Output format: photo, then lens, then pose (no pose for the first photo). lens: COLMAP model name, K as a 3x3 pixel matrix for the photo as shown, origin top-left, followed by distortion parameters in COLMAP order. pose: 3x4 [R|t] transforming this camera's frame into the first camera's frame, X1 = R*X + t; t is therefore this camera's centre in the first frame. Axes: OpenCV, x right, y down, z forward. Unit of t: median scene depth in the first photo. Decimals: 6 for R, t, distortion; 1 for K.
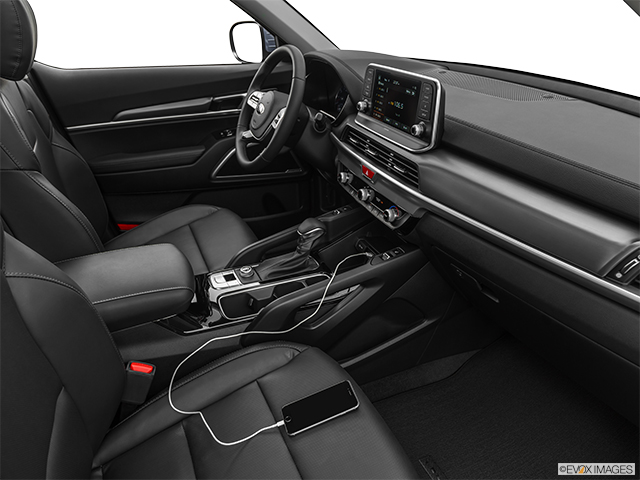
lens RADIAL K [[490.4, 0, 320.1], [0, 490.4, 232.4], [0, 0, 1]] dist [-0.001294, 0.004574]
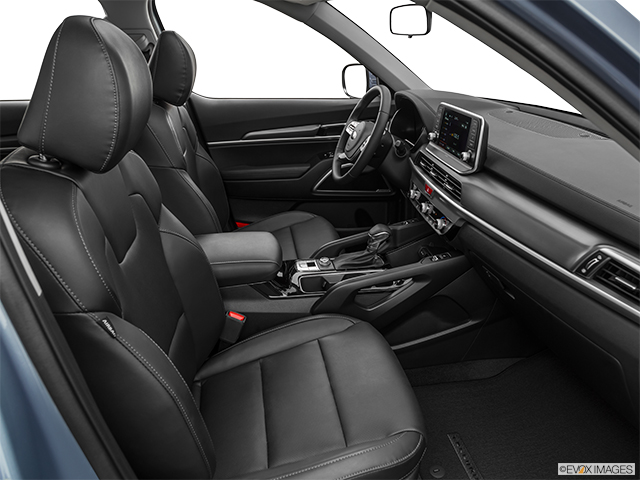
lens RADIAL K [[490.4, 0, 320.1], [0, 490.4, 232.4], [0, 0, 1]] dist [-0.001294, 0.004574]
pose [[0.967957, 0.094658, -0.232591, 0.123899], [-0.108767, 0.992880, -0.048572, 0.068478], [0.226337, 0.072314, 0.971361, -0.228350]]
